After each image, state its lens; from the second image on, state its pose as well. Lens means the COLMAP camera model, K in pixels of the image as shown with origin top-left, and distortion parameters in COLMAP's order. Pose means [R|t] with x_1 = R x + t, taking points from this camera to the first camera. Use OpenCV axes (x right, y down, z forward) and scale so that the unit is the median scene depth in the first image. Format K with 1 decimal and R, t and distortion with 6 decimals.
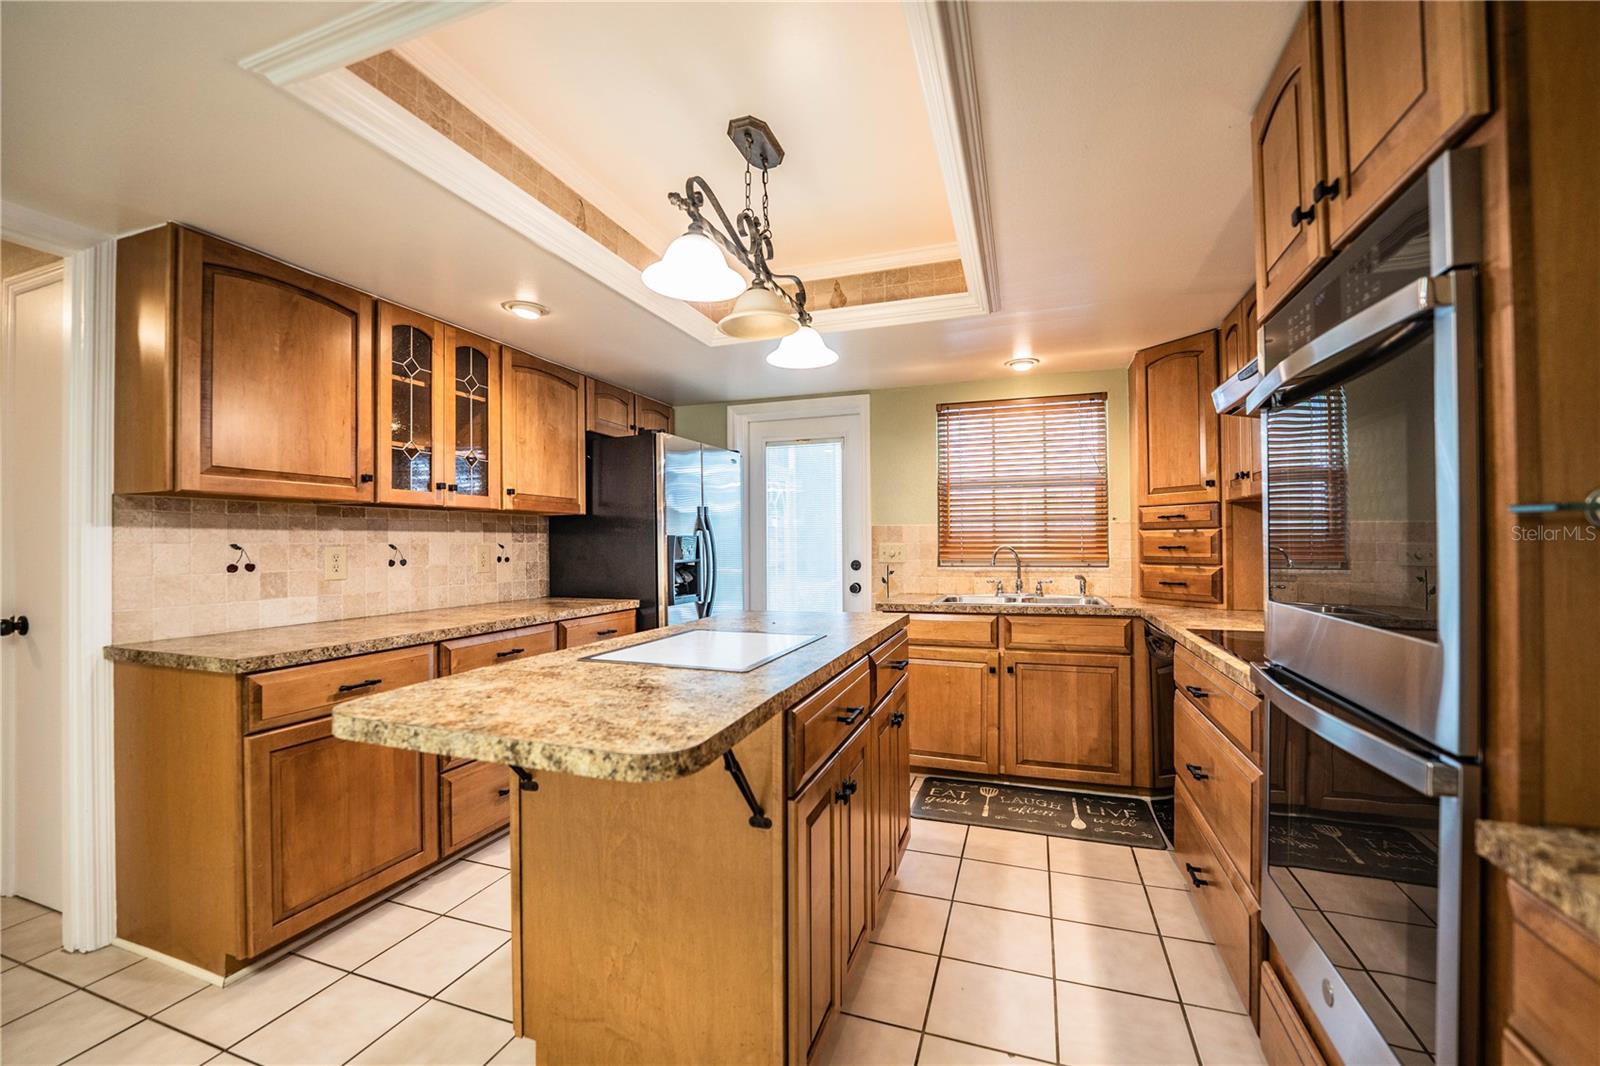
lens RADIAL K [[653.1, 0, 800.1], [0, 653.1, 537.0], [0, 0, 1]] dist [-0.026480, 0.002048]
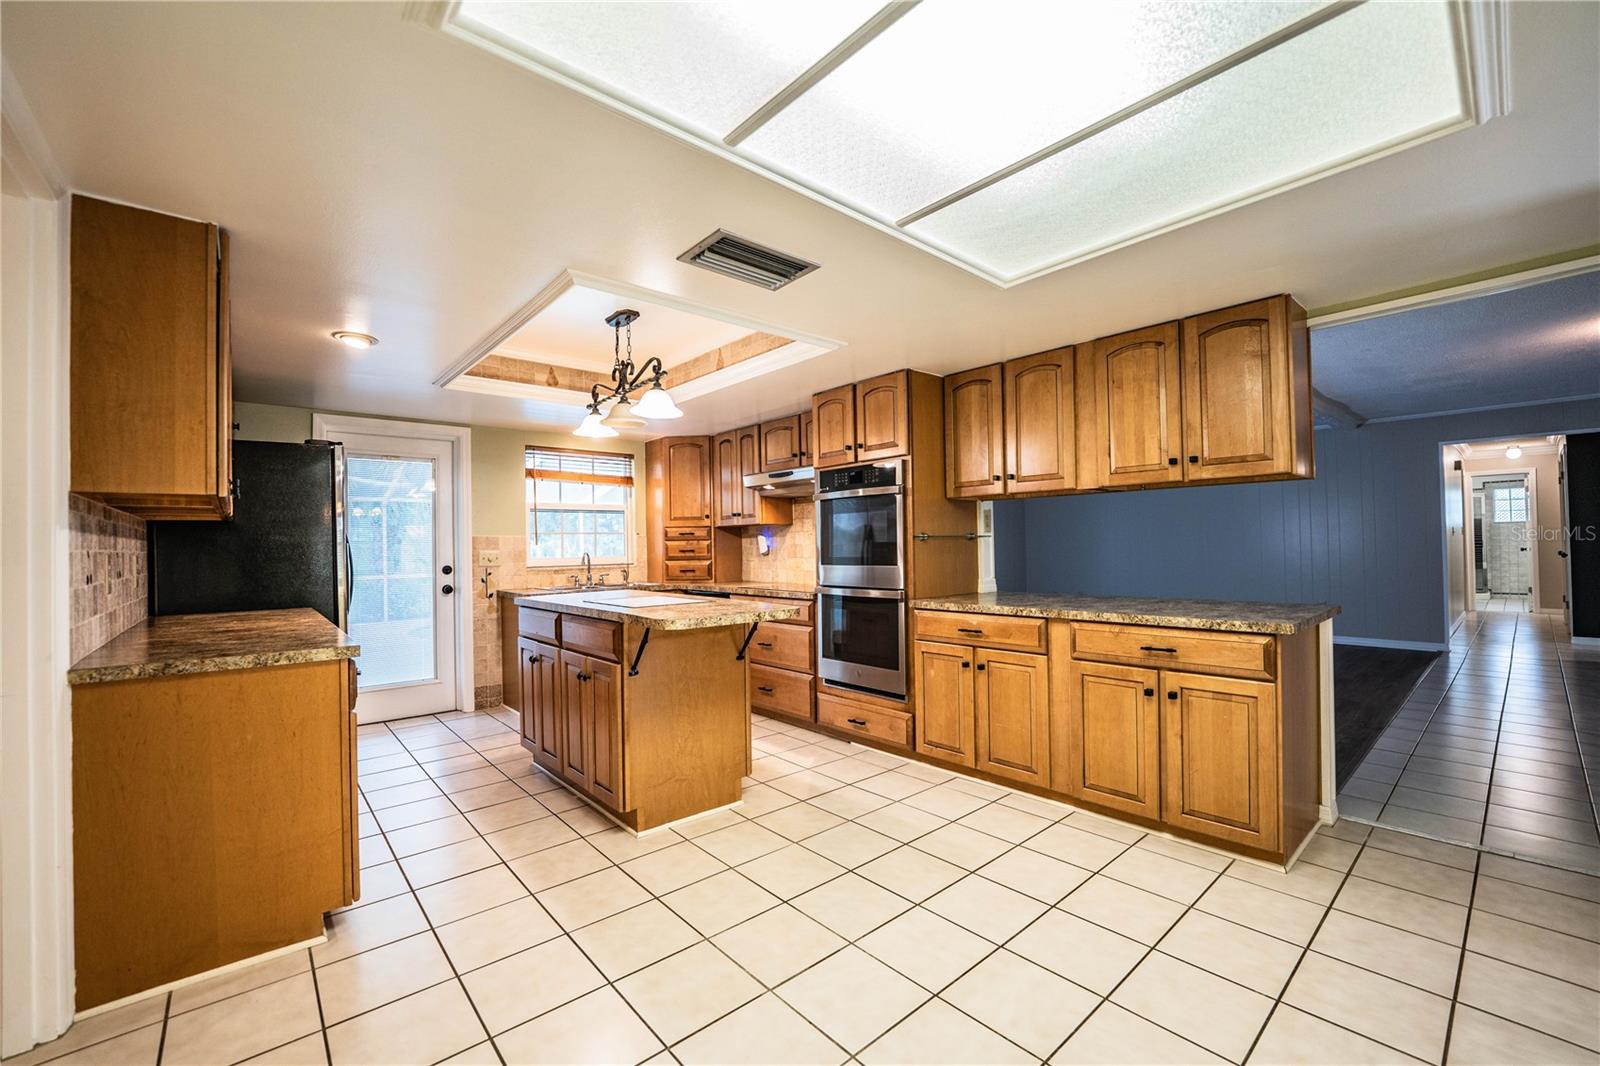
lens RADIAL K [[653.1, 0, 802.5], [0, 653.1, 538.3], [0, 0, 1]] dist [-0.026480, 0.002048]
pose [[0.491202, 0.009295, 0.870996, -0.856673], [0.004619, 0.999901, -0.013275, 0.007103], [-0.871034, 0.010544, 0.491110, -0.174968]]
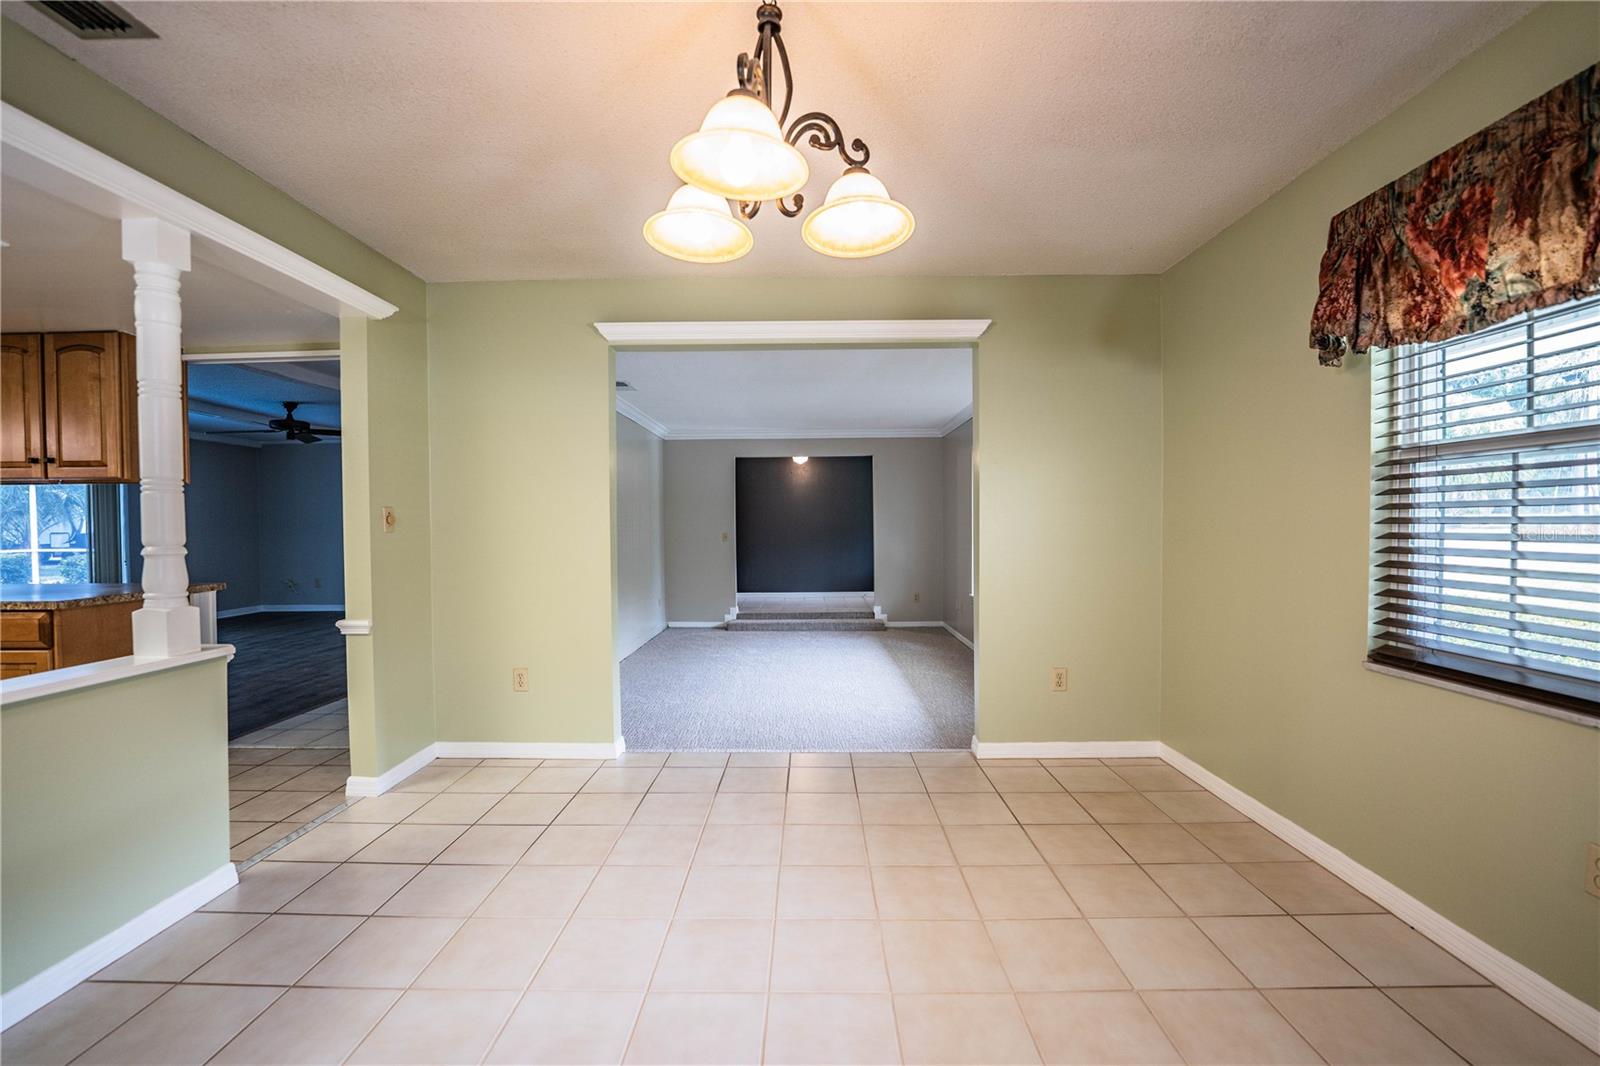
lens RADIAL K [[653.1, 0, 801.3], [0, 653.1, 537.1], [0, 0, 1]] dist [-0.026480, 0.002048]
pose [[-0.321399, -0.010314, 0.946888, -1.127862], [-0.000070, 0.999941, 0.010868, -0.002433], [-0.946944, 0.003427, -0.321381, -1.015651]]
